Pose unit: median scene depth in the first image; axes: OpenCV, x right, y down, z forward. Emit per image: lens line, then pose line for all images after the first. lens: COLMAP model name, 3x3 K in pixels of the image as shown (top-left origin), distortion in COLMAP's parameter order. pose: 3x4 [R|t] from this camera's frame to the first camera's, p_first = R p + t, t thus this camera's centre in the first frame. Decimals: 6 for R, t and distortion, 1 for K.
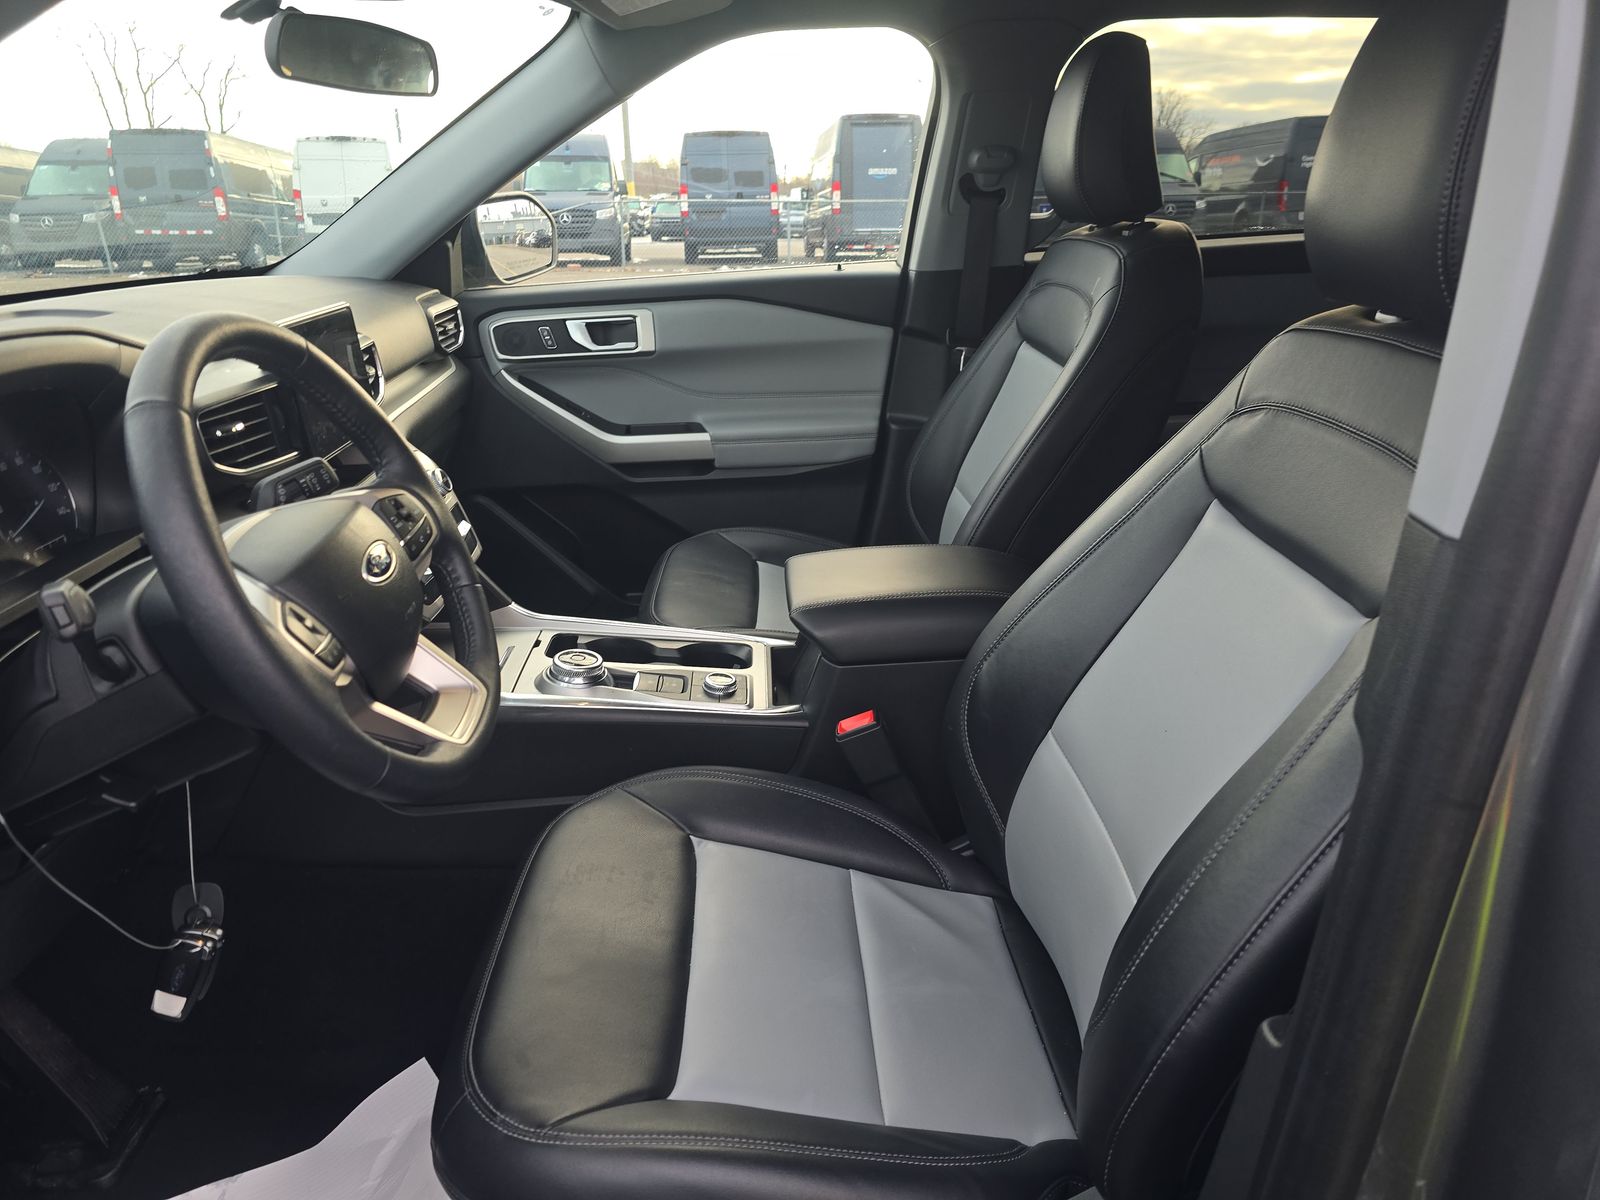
lens RADIAL K [[1060.0, 0, 790.2], [0, 1060.0, 601.6], [0, 0, 1]] dist [0.076255, -0.093203]
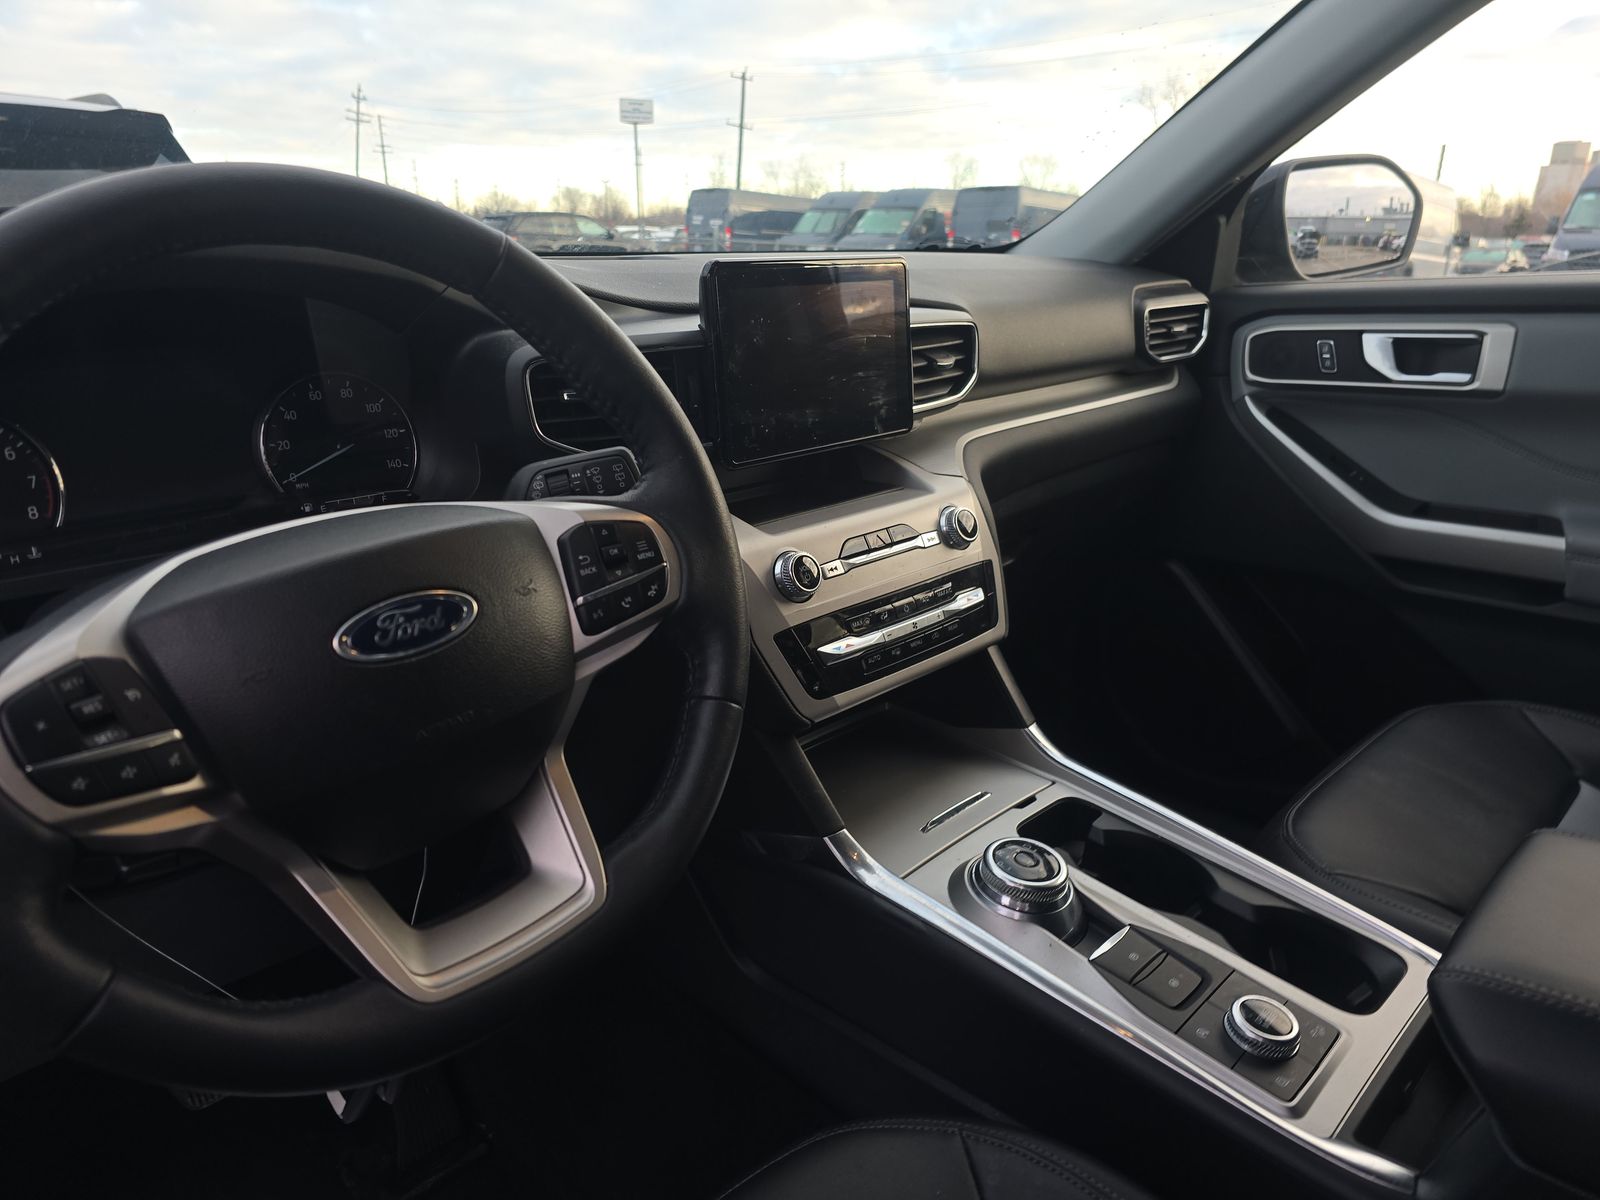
lens RADIAL K [[1060.0, 0, 790.2], [0, 1060.0, 601.6], [0, 0, 1]] dist [0.076255, -0.093203]
pose [[0.679776, 0.240852, -0.692745, 0.051862], [-0.265063, 0.961376, 0.074149, -0.057433], [0.683847, 0.133216, 0.717361, 0.297514]]
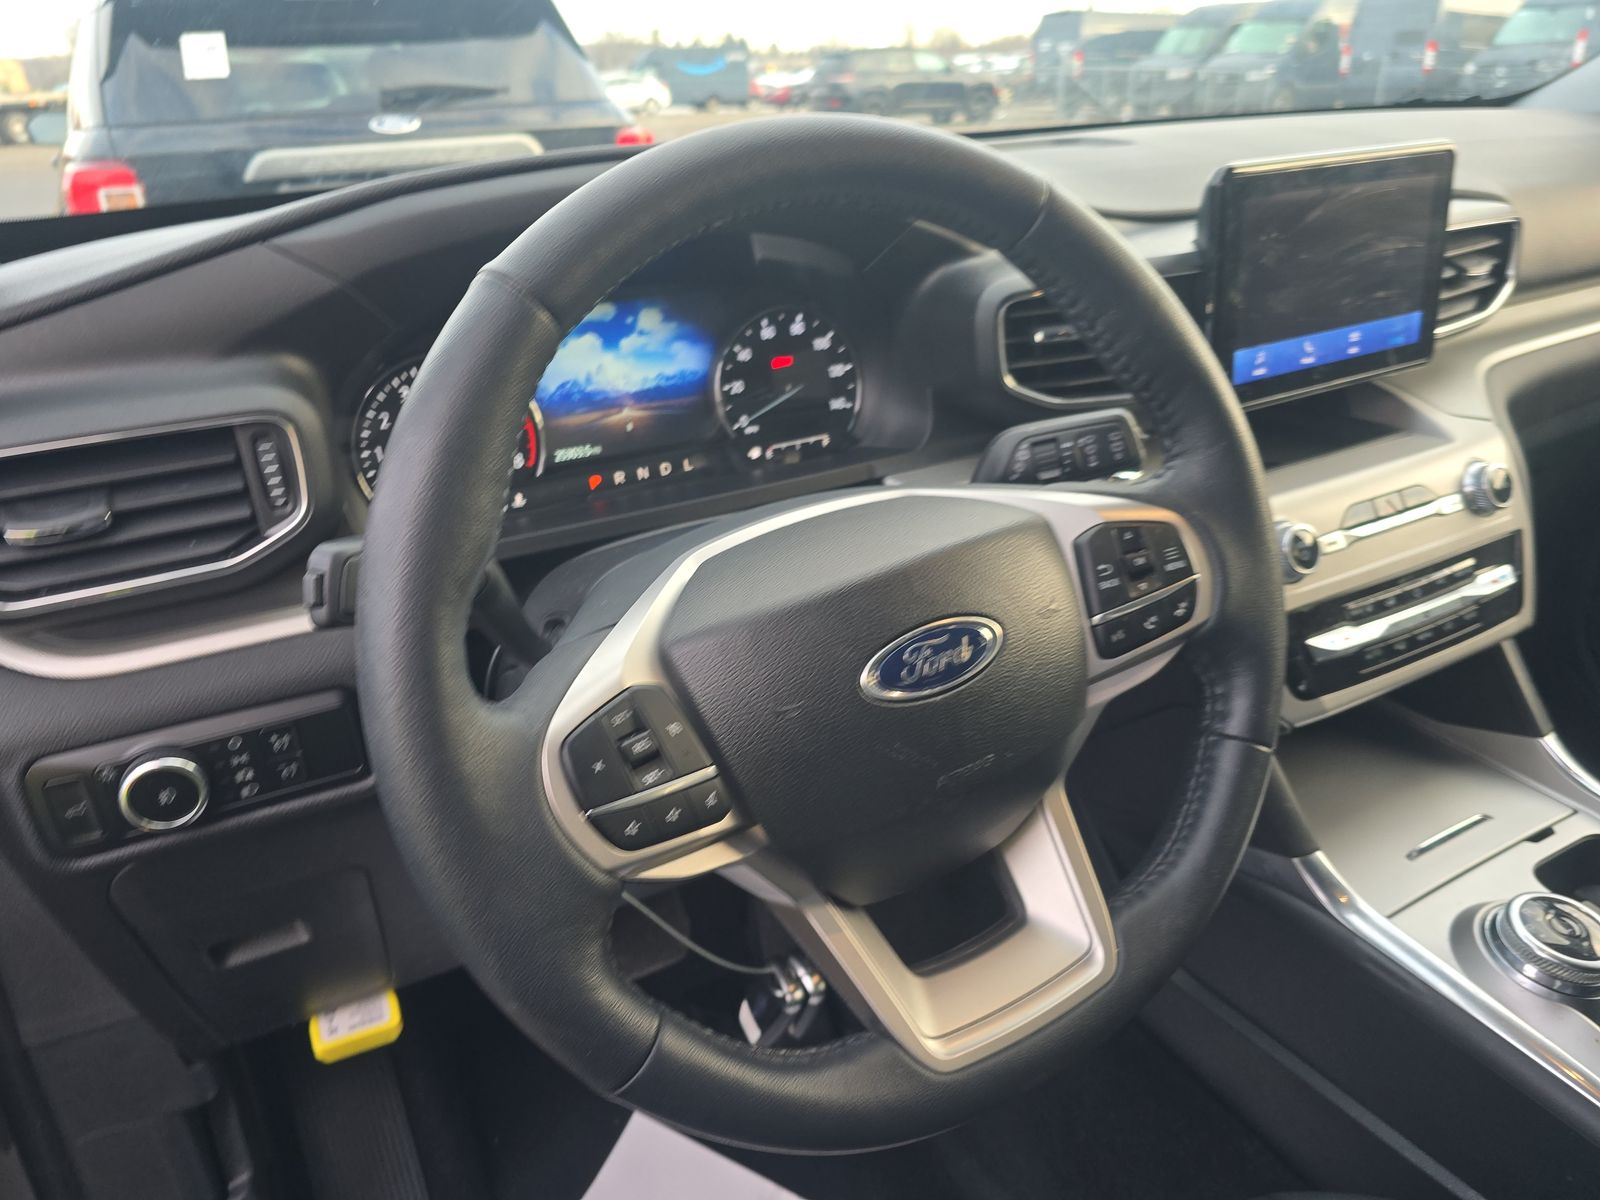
lens RADIAL K [[1060.0, 0, 790.2], [0, 1060.0, 601.6], [0, 0, 1]] dist [0.076255, -0.093203]
pose [[0.447257, 0.381588, -0.808920, -0.012472], [-0.283444, 0.918276, 0.276456, -0.071562], [0.848304, 0.105637, 0.518865, 0.277811]]
